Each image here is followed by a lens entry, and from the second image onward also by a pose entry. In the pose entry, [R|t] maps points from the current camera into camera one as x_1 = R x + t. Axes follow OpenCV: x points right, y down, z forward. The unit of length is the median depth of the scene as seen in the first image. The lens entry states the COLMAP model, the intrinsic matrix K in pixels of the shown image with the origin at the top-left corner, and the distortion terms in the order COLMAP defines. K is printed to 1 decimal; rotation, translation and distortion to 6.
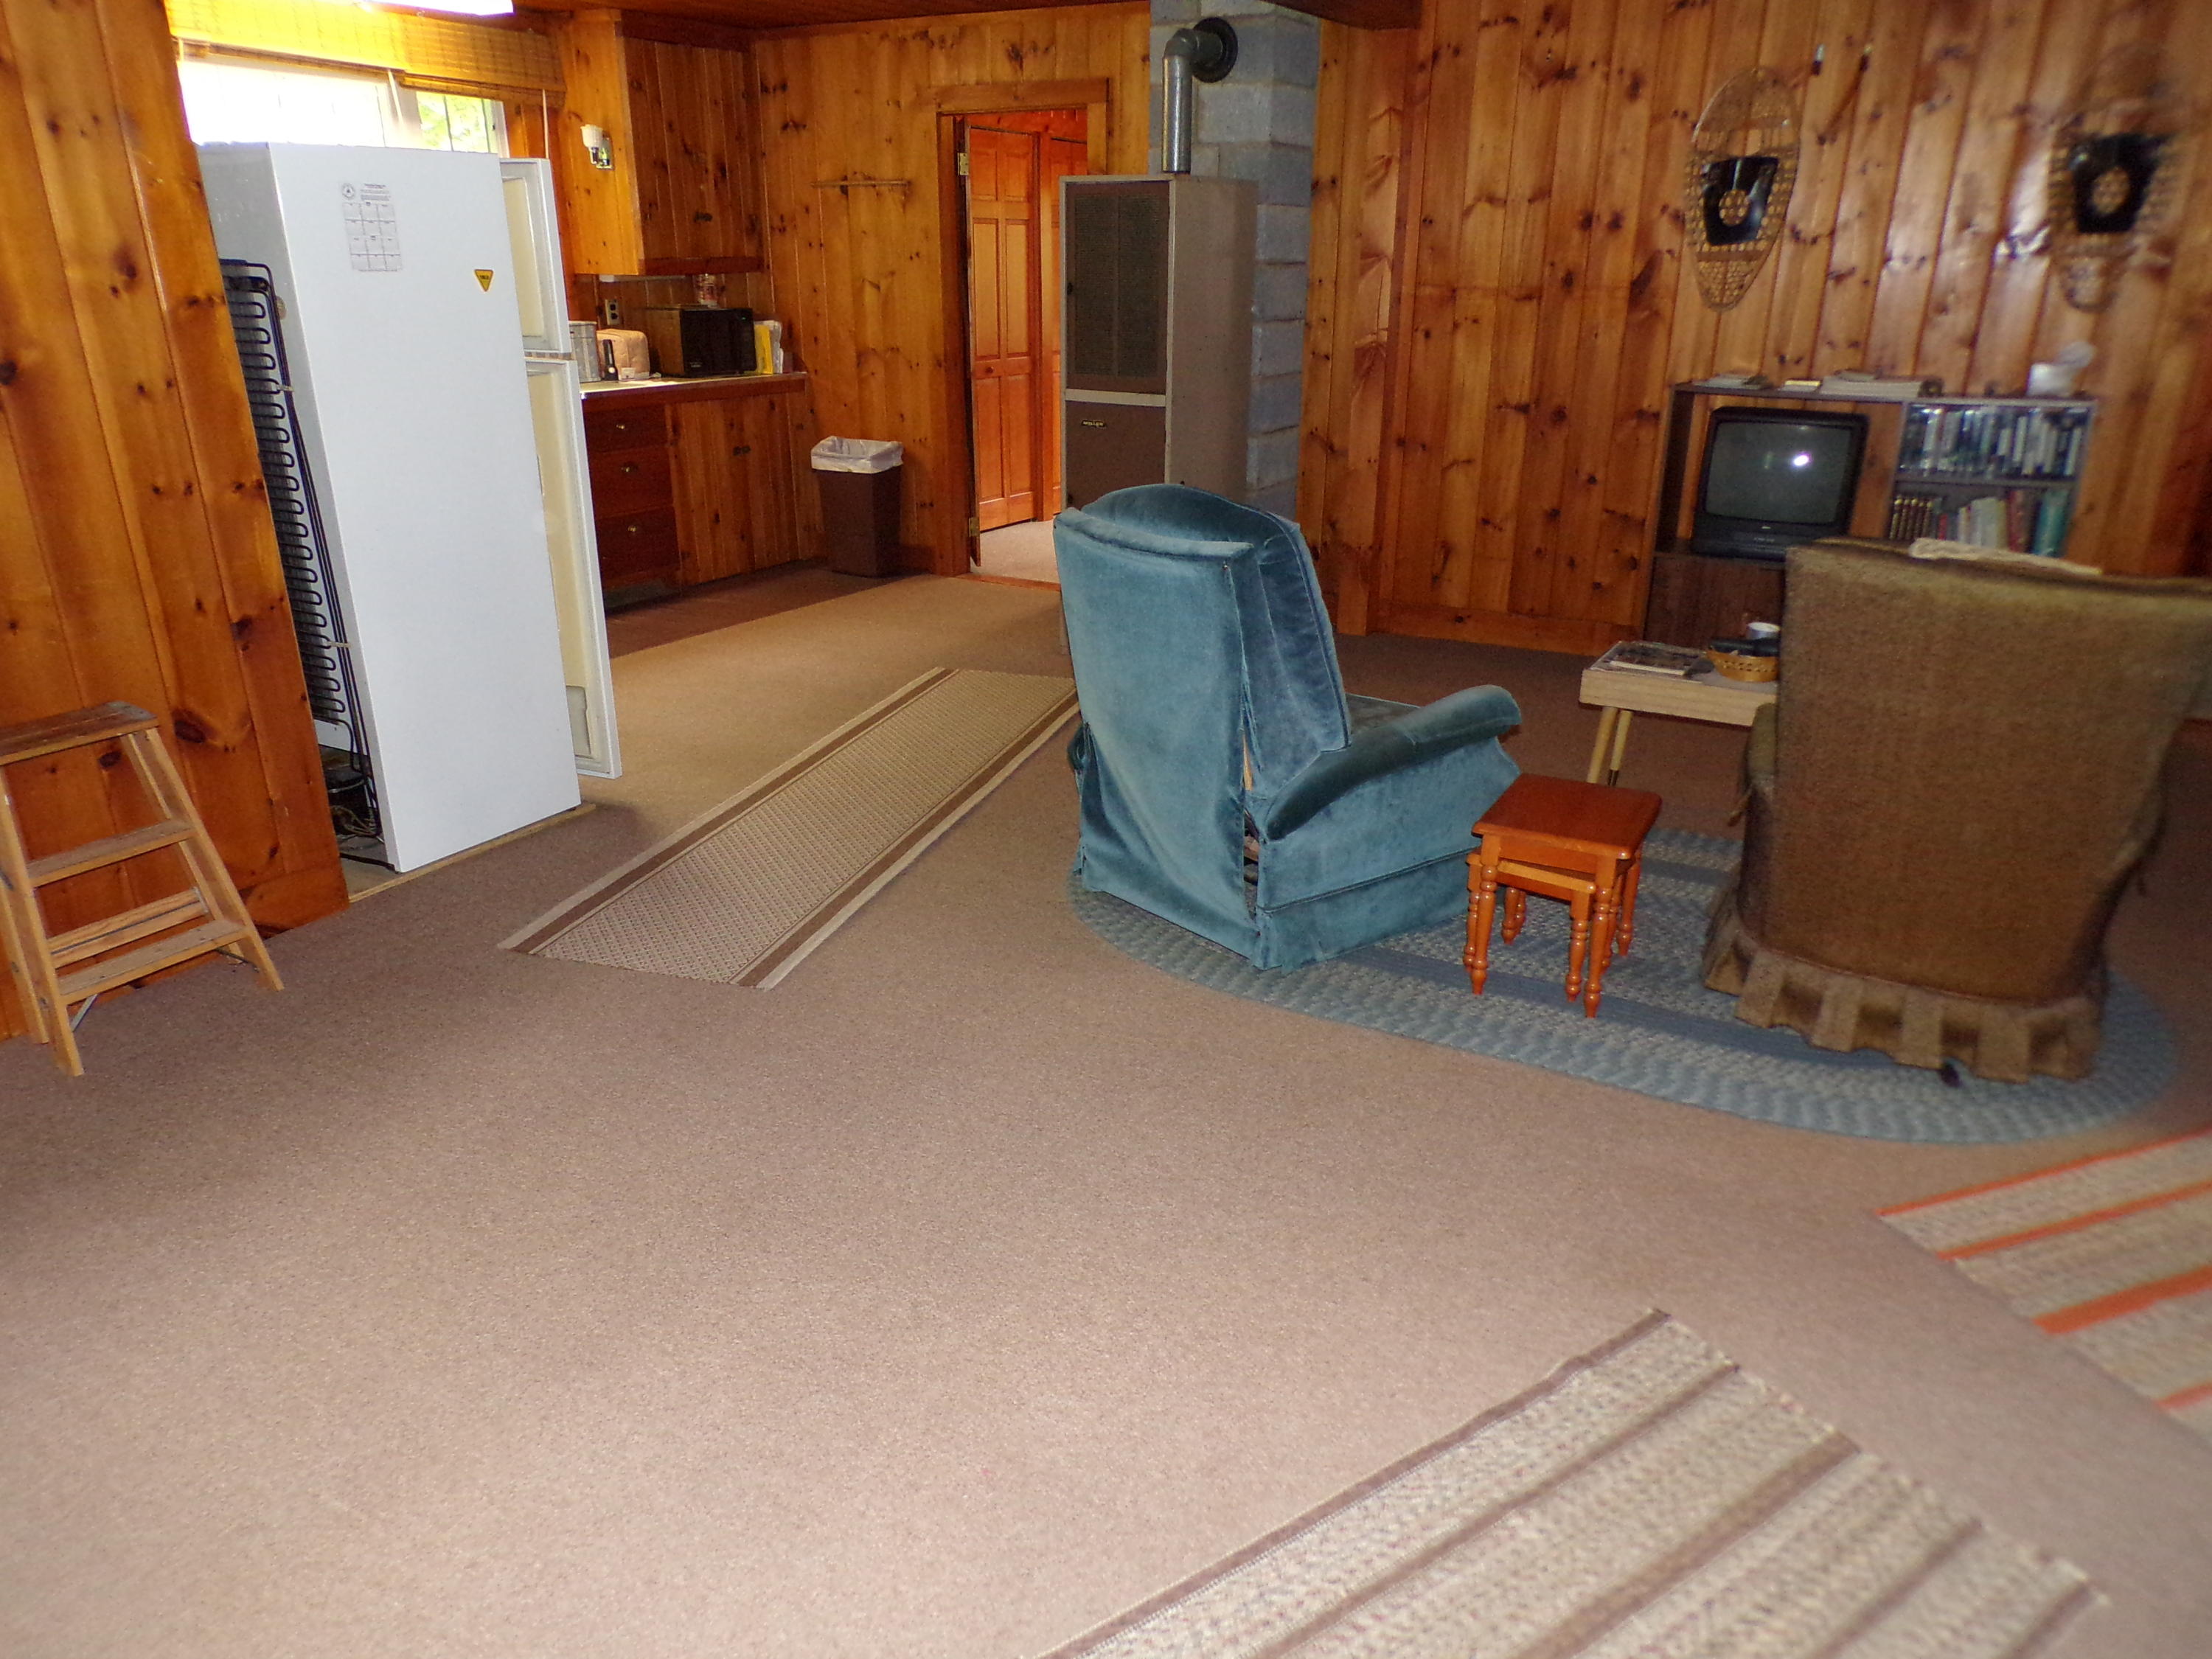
lens RADIAL K [[1511.2, 0, 1108.6], [0, 1511.2, 849.1], [0, 0, 1]] dist [-0.030471, 0.035546]
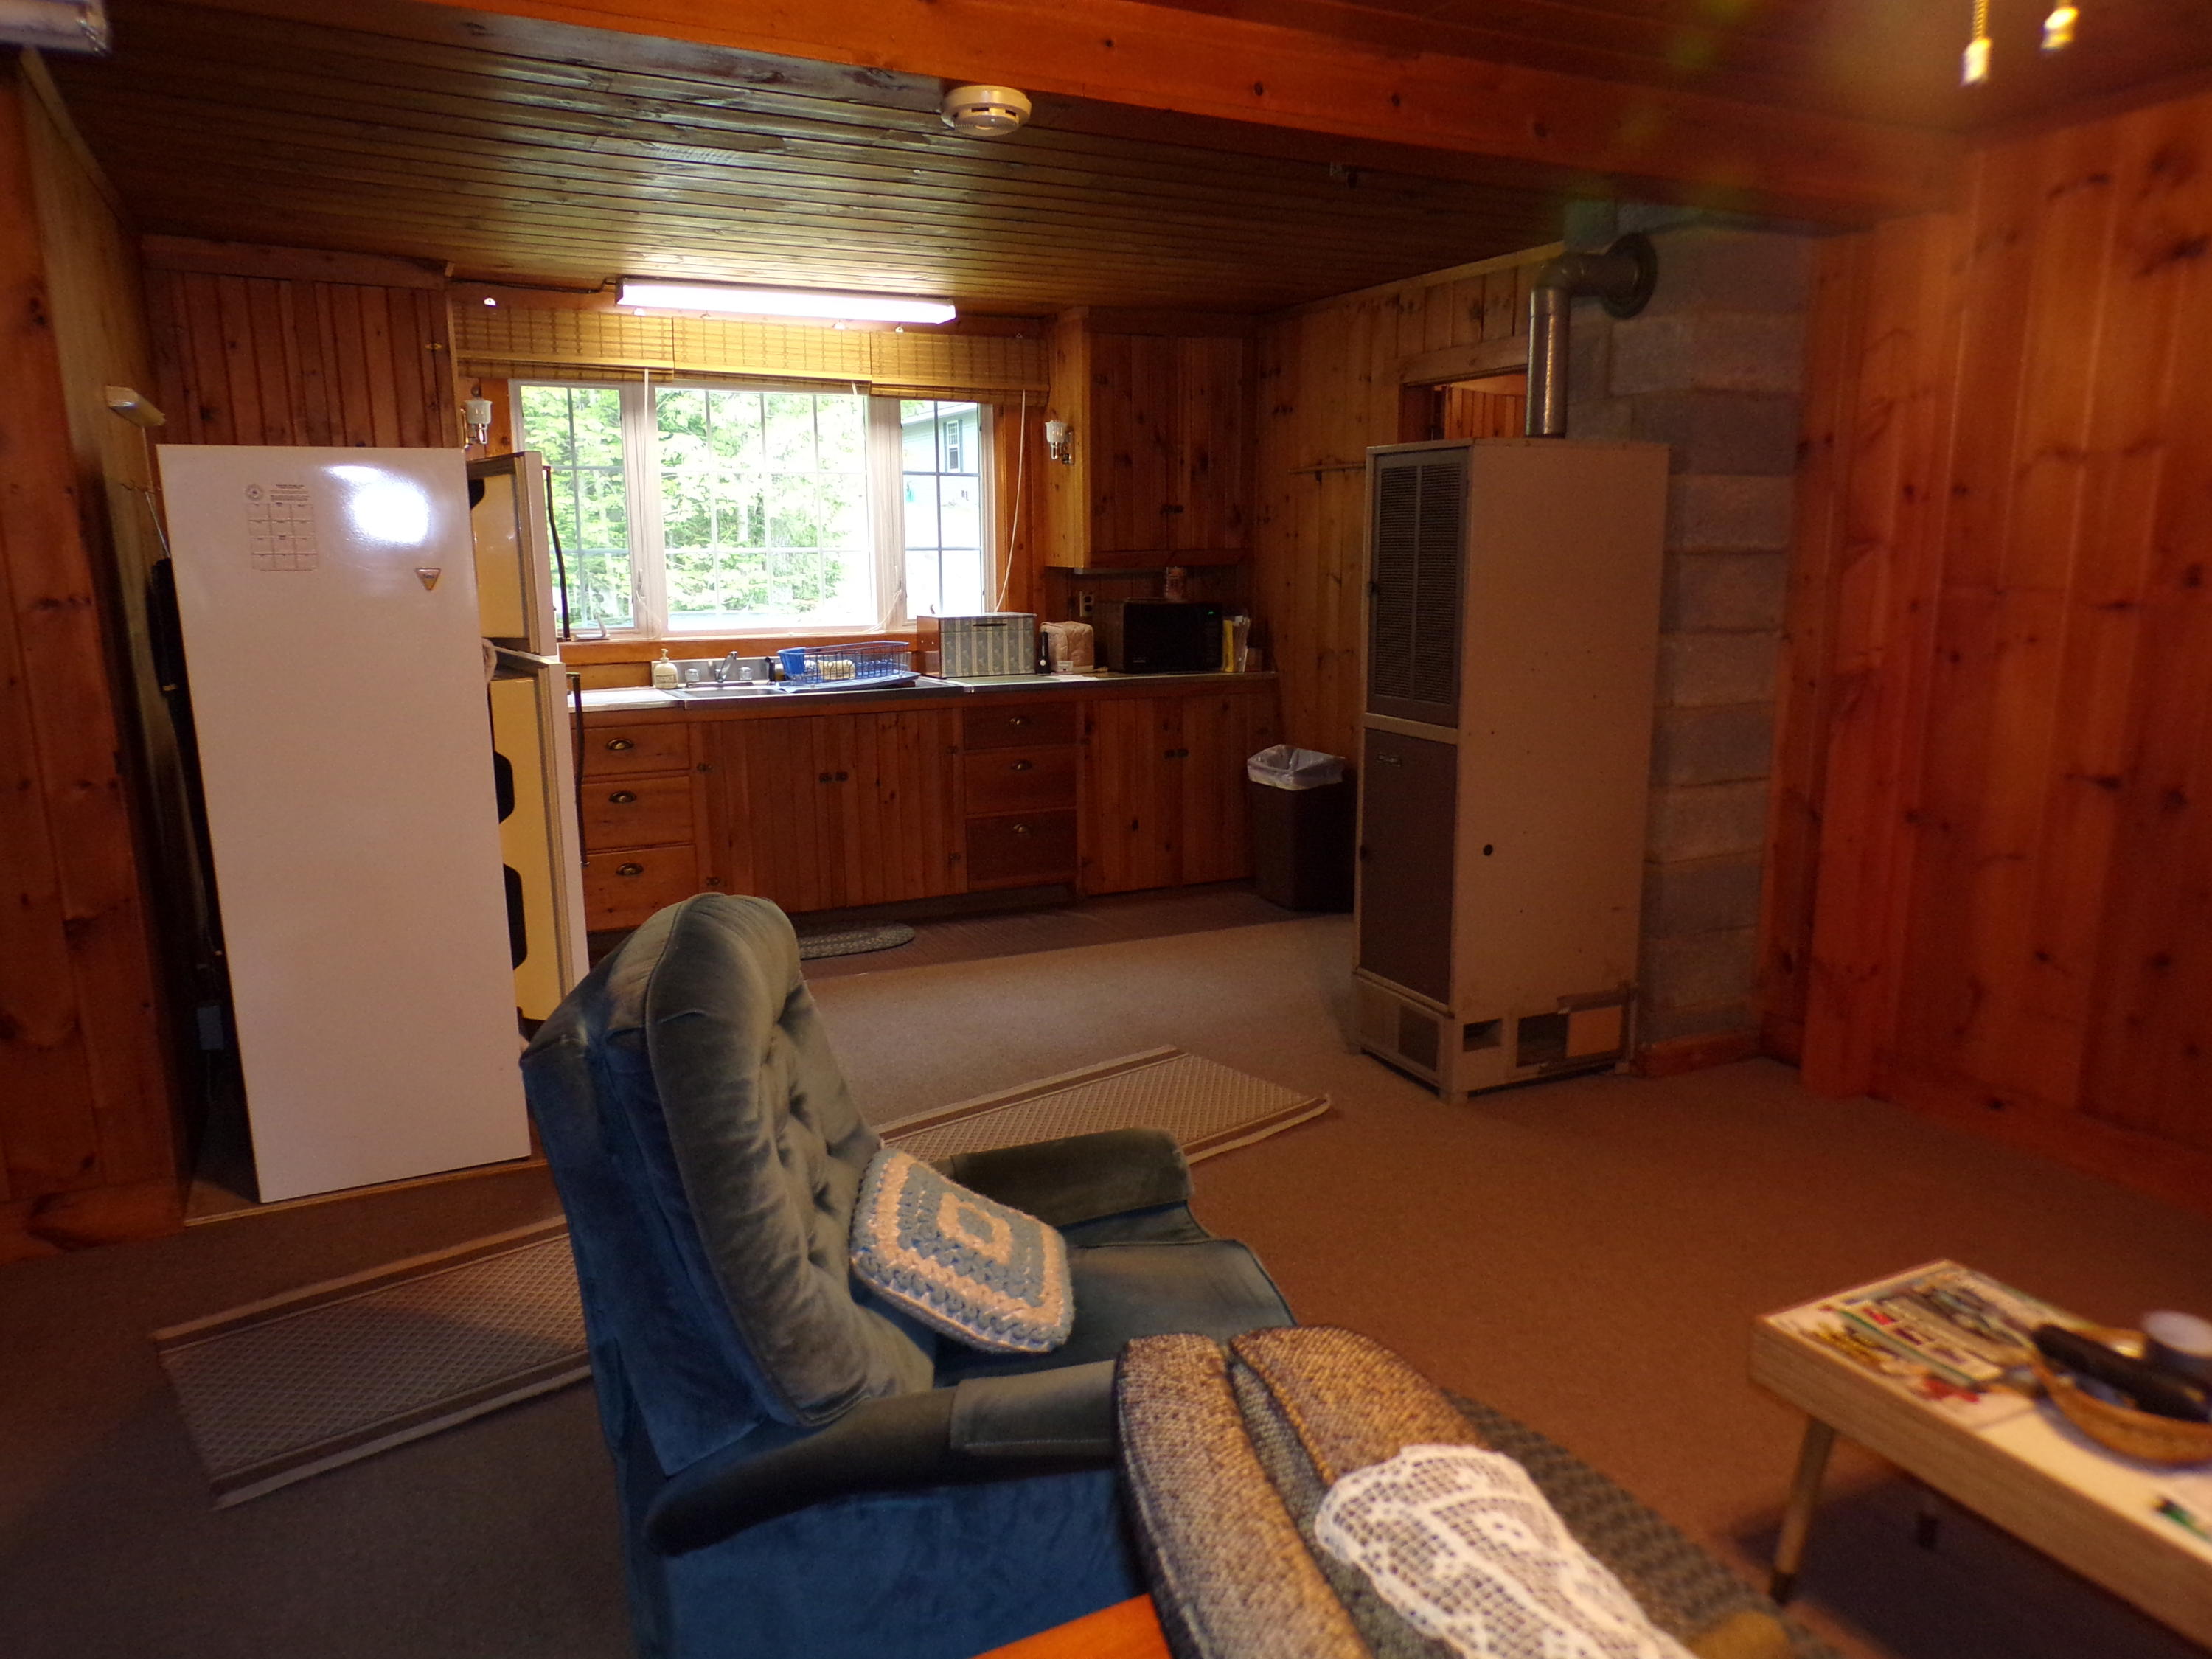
lens RADIAL K [[1496.7, 0, 1108.4], [0, 1496.7, 840.6], [0, 0, 1]] dist [-0.004300, 0.006826]
pose [[0.829957, 0.098919, -0.548987, 0.307032], [-0.195866, 0.973167, -0.120760, -0.135006], [0.522310, 0.207753, 0.827061, 0.342782]]
